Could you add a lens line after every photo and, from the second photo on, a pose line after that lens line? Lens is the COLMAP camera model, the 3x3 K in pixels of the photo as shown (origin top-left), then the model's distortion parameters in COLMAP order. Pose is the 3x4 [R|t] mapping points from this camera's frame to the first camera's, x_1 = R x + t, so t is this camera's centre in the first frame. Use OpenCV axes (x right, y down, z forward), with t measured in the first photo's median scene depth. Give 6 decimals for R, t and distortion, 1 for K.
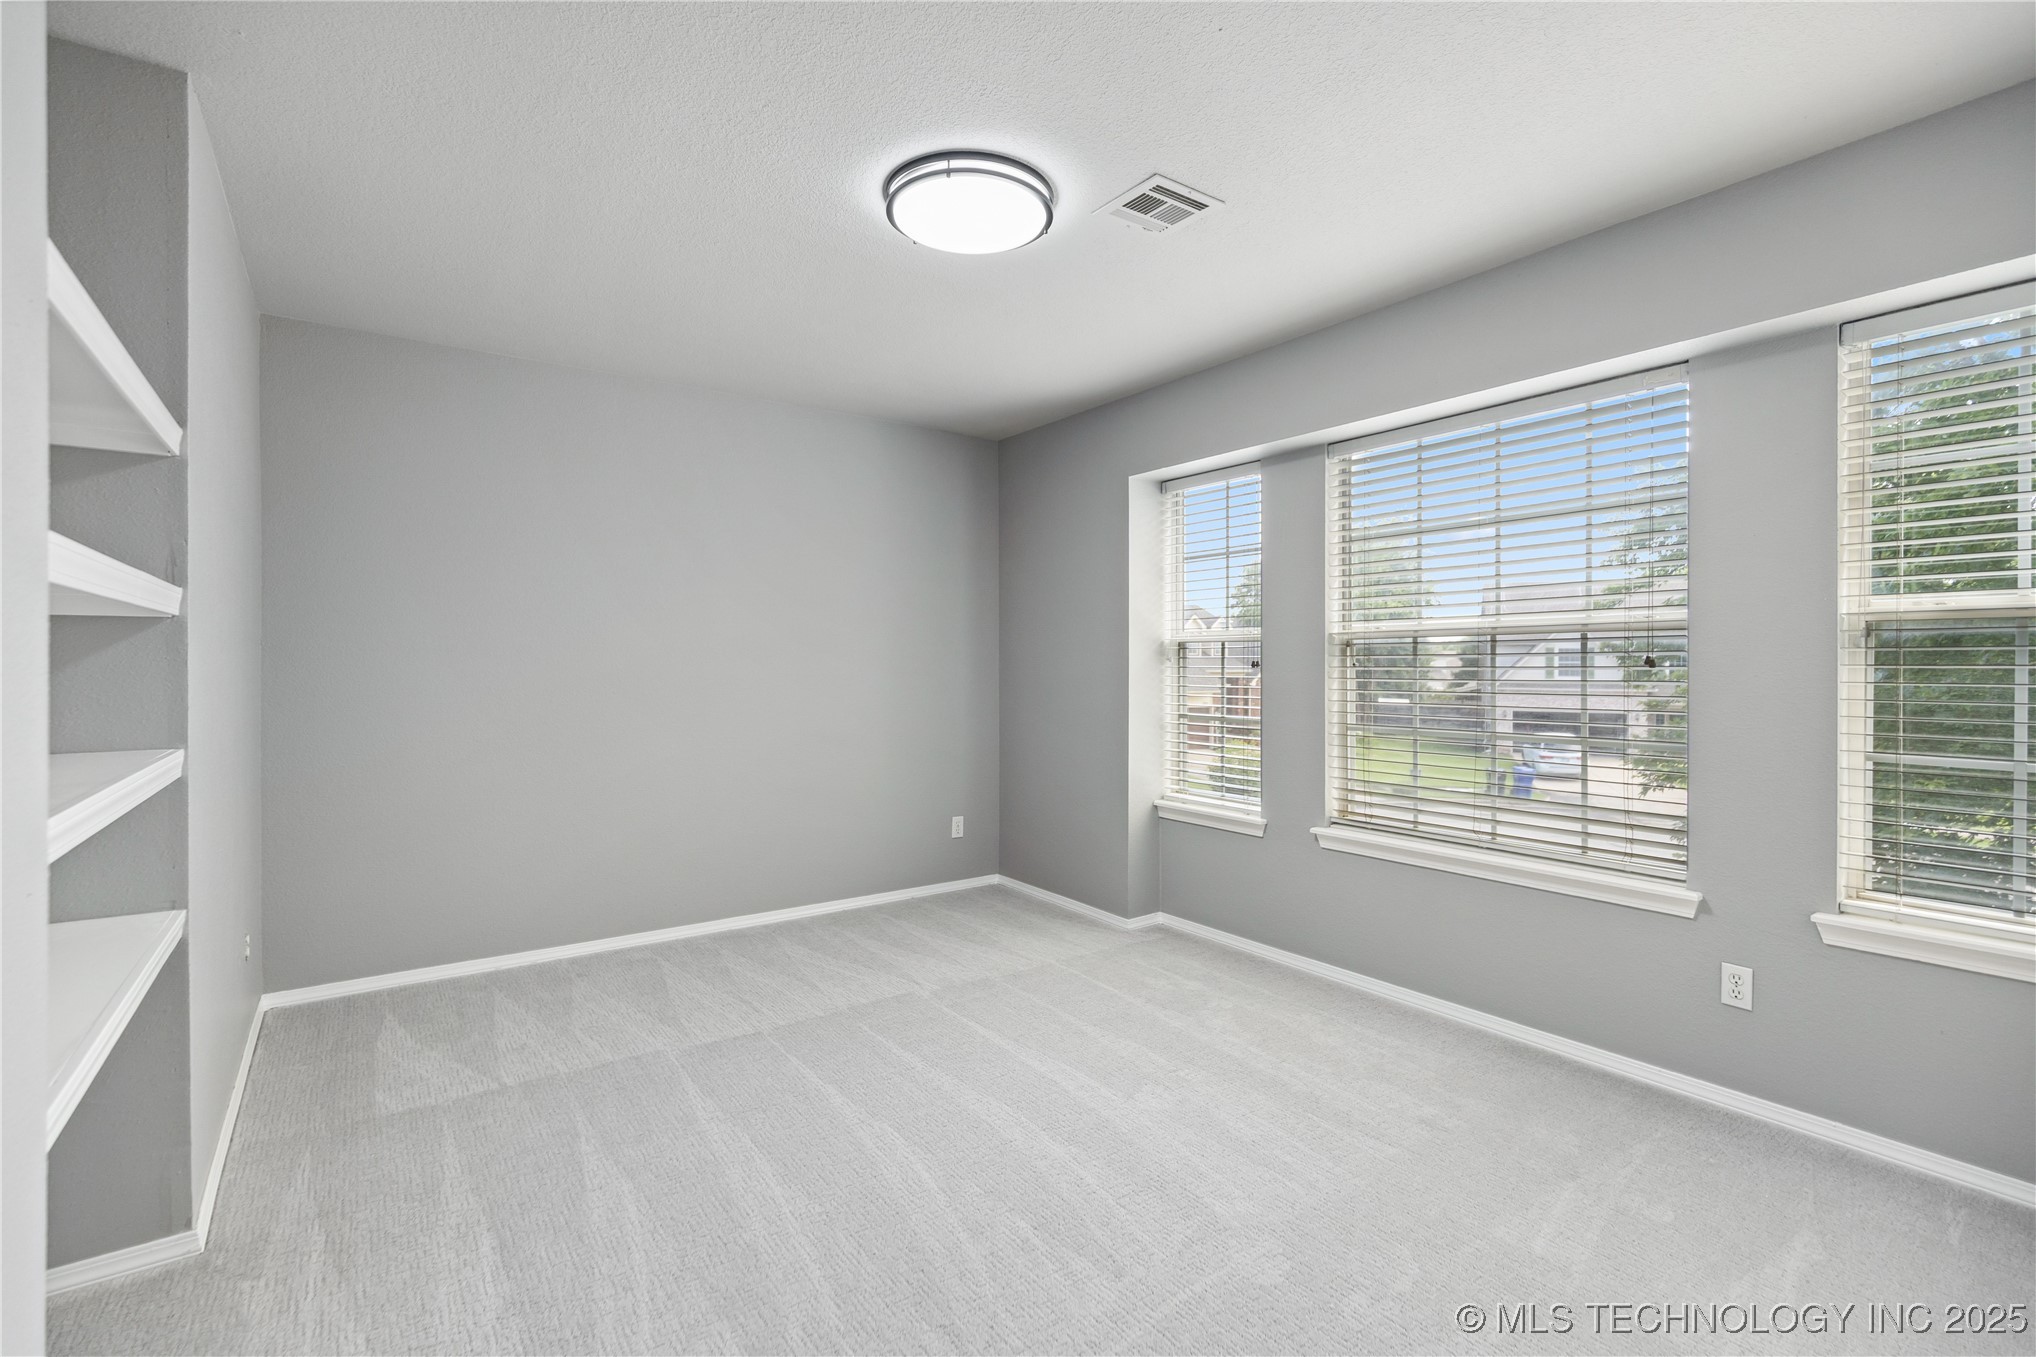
lens RADIAL K [[927.4, 0, 1030.5], [0, 927.4, 655.6], [0, 0, 1]] dist [0.012467, -0.000876]
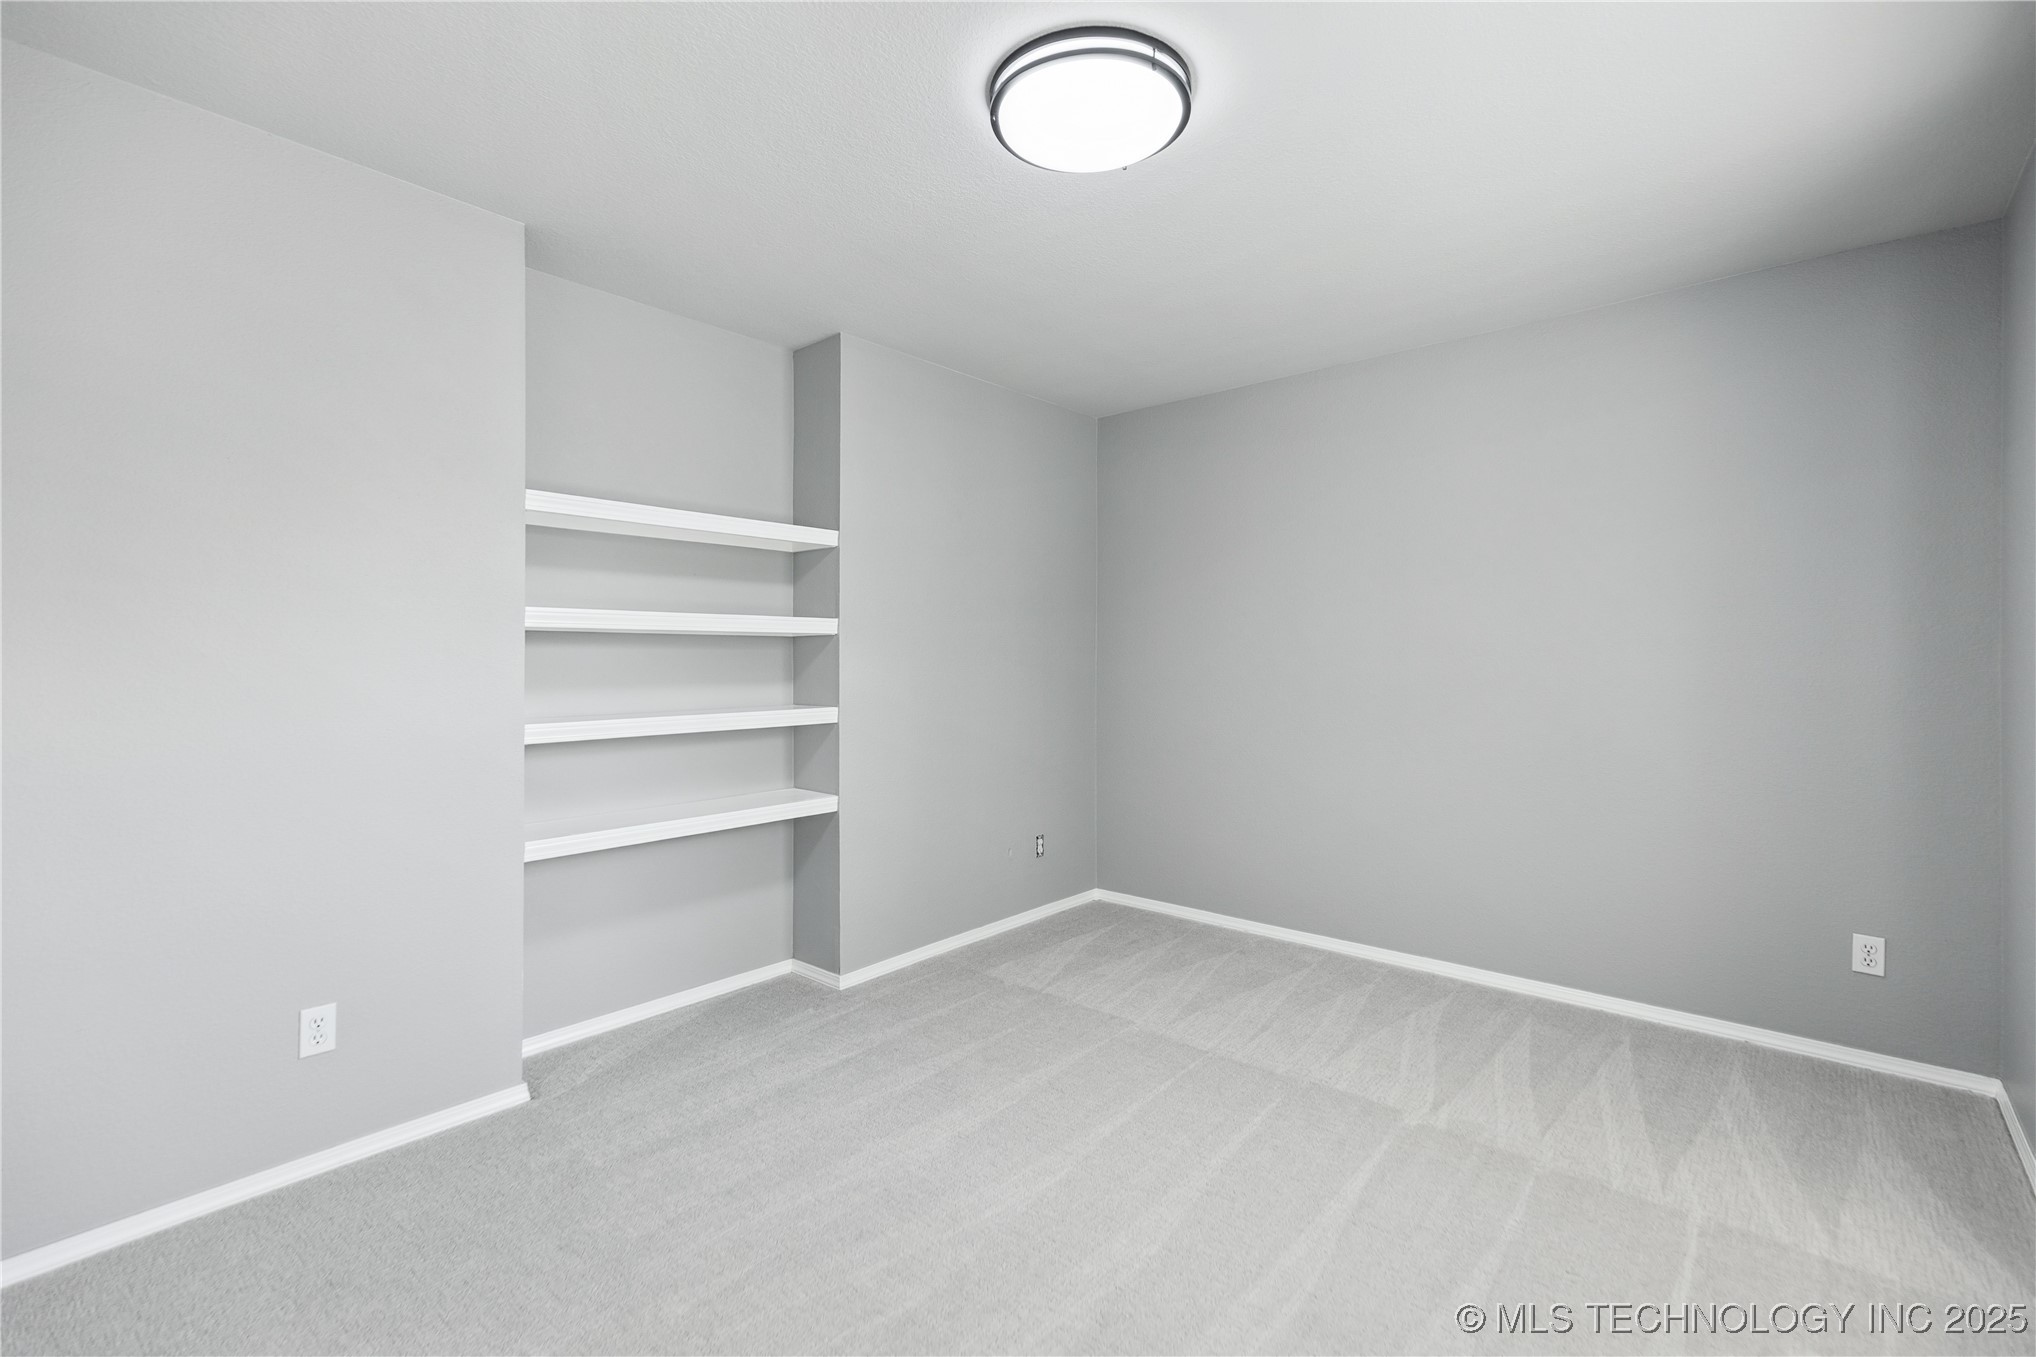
lens RADIAL K [[927.4, 0, 1030.5], [0, 927.4, 655.6], [0, 0, 1]] dist [0.012467, -0.000876]
pose [[0.240652, 0.006050, -0.970593, 0.602760], [0.000055, 0.999980, 0.006247, -0.007152], [0.970612, -0.001557, 0.240647, 0.613119]]
